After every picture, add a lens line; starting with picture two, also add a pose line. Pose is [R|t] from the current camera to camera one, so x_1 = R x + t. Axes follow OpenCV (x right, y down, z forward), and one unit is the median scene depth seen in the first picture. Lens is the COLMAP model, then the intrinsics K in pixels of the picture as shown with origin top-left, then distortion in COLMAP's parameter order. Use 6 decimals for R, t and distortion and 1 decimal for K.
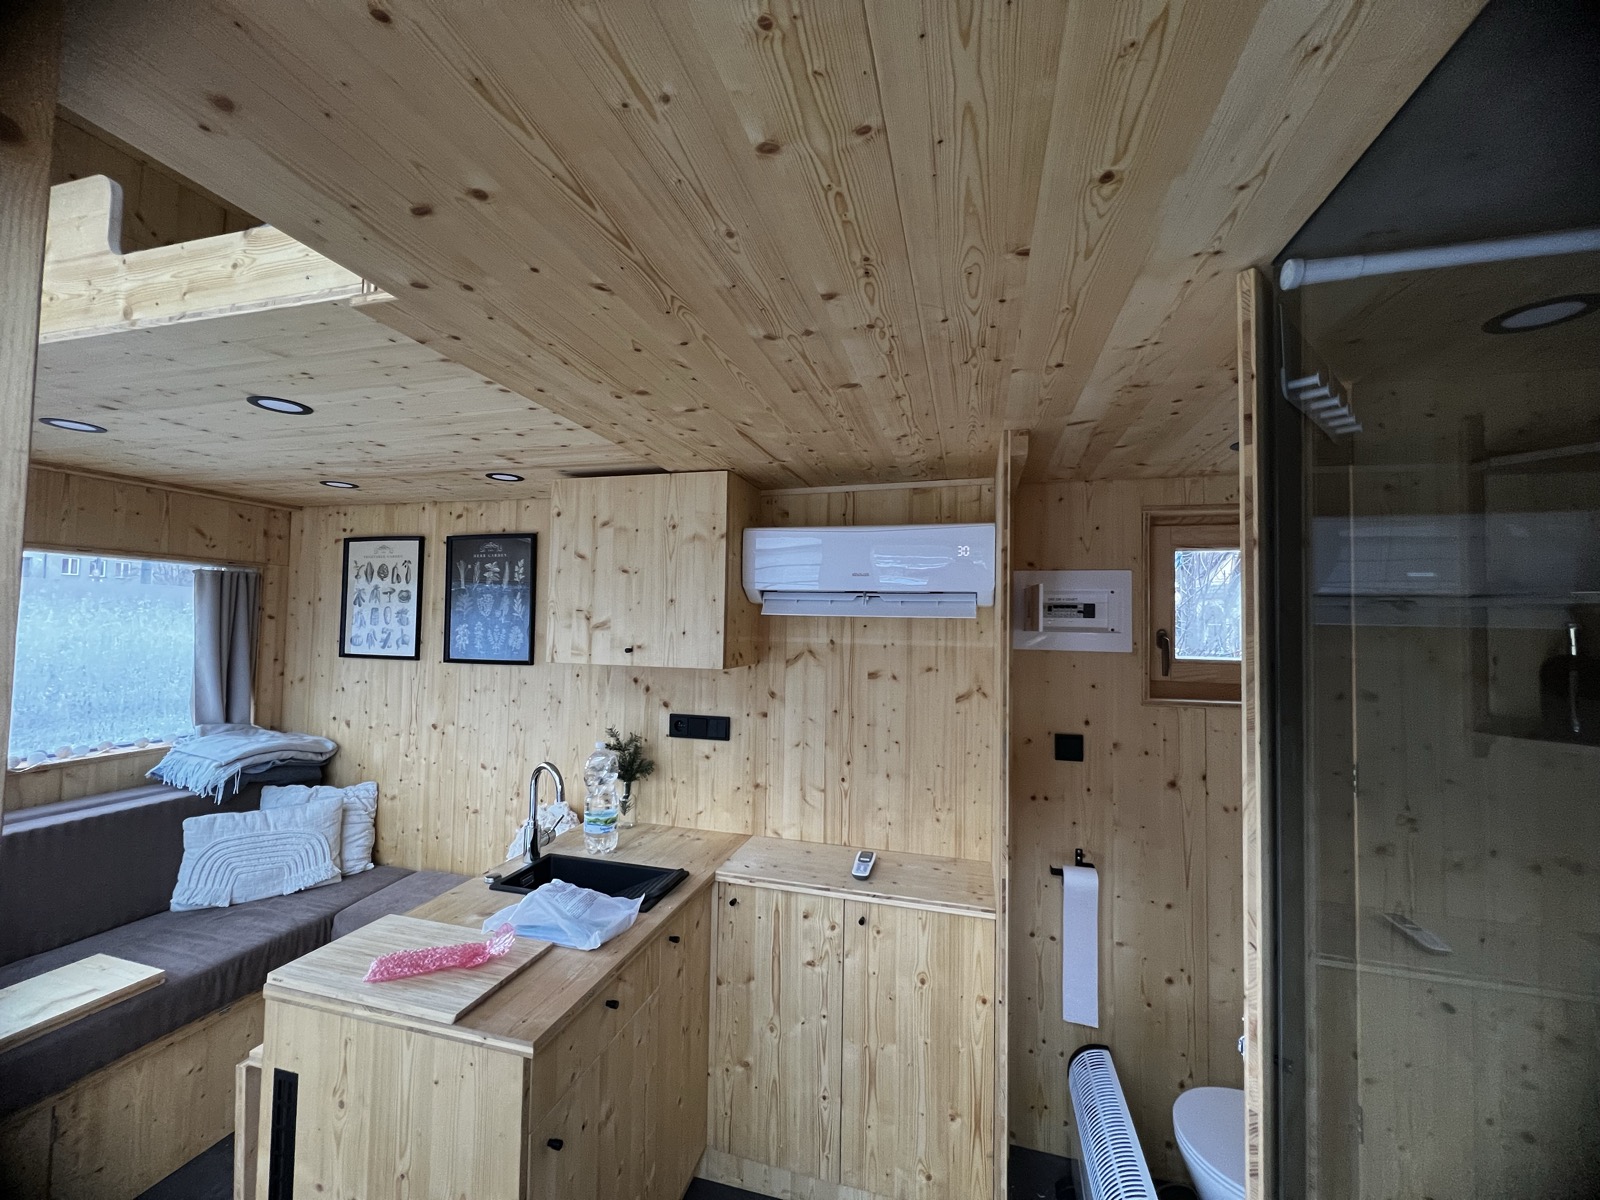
lens RADIAL K [[645.9, 0, 800.0], [0, 645.9, 600.0], [0, 0, 1]] dist [-0.001289, -0.000095]
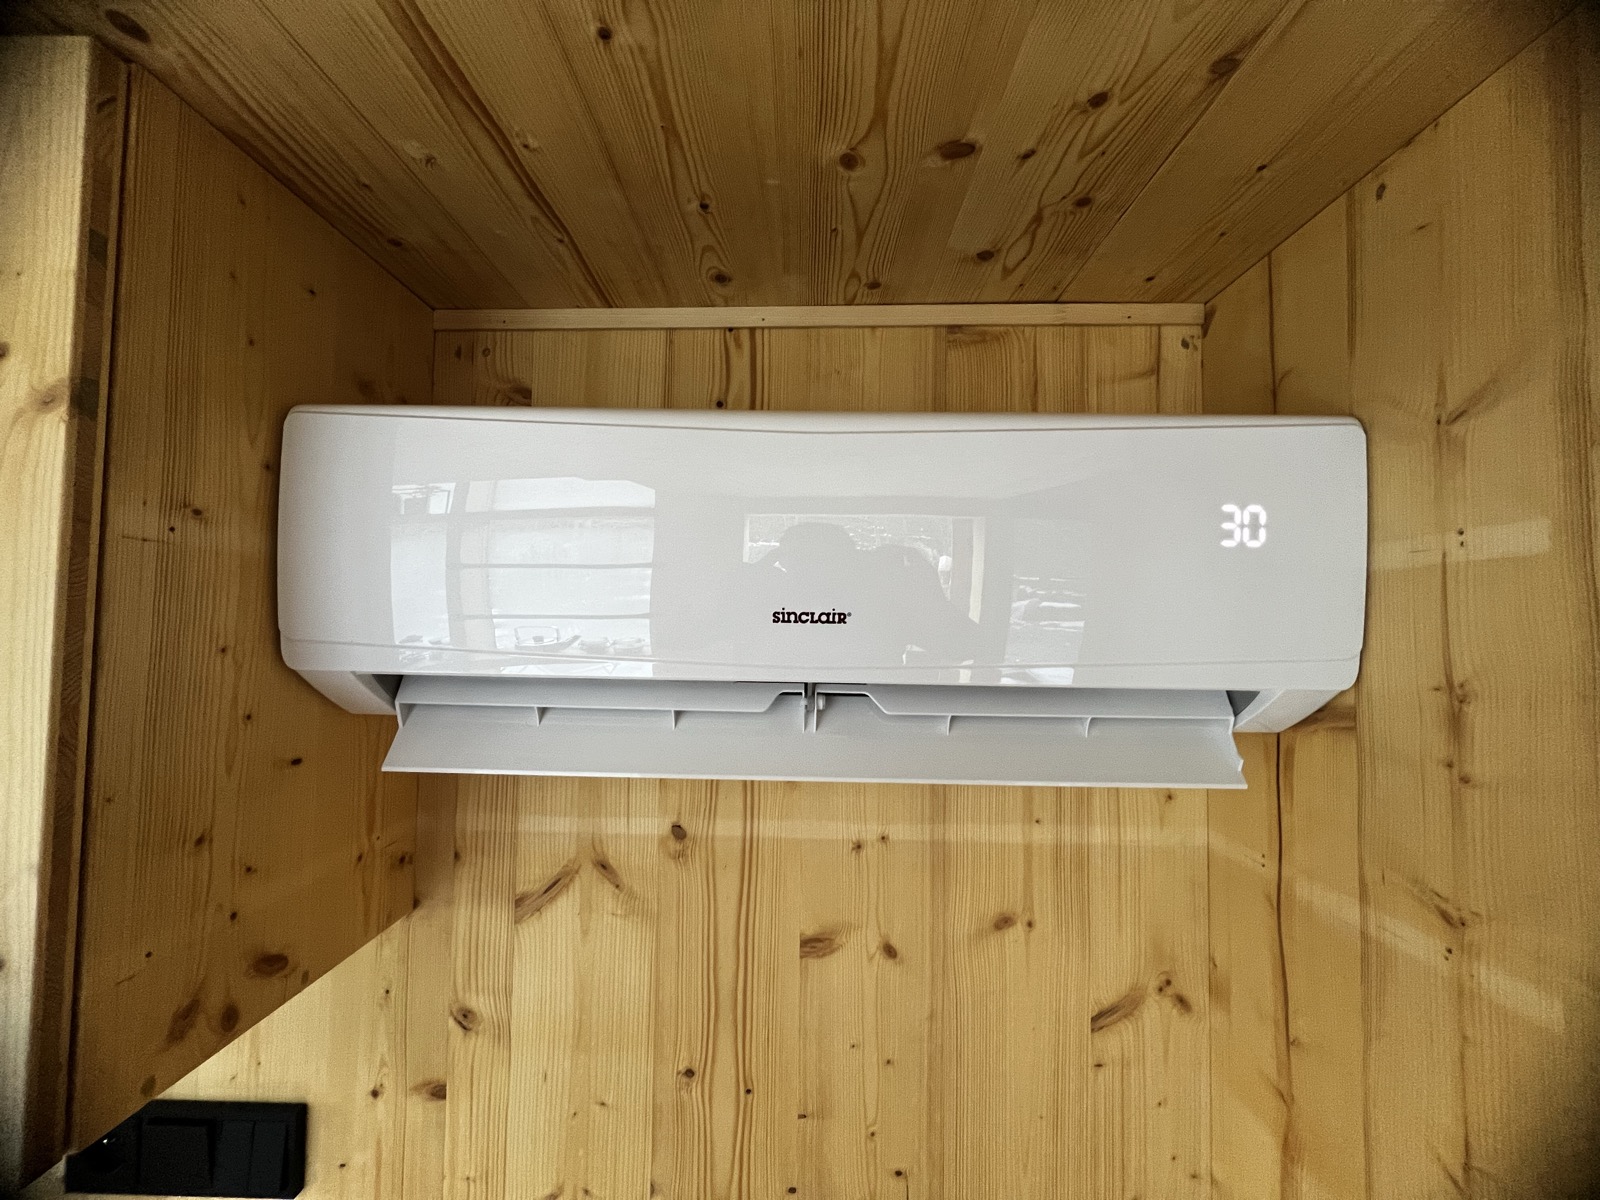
lens RADIAL K [[645.9, 0, 800.0], [0, 645.9, 600.0], [0, 0, 1]] dist [-0.001289, -0.000095]
pose [[0.969142, 0.007089, 0.246401, 0.030750], [-0.007289, 0.999973, -0.000102, -0.041717], [-0.246396, -0.001697, 0.969168, 0.710285]]
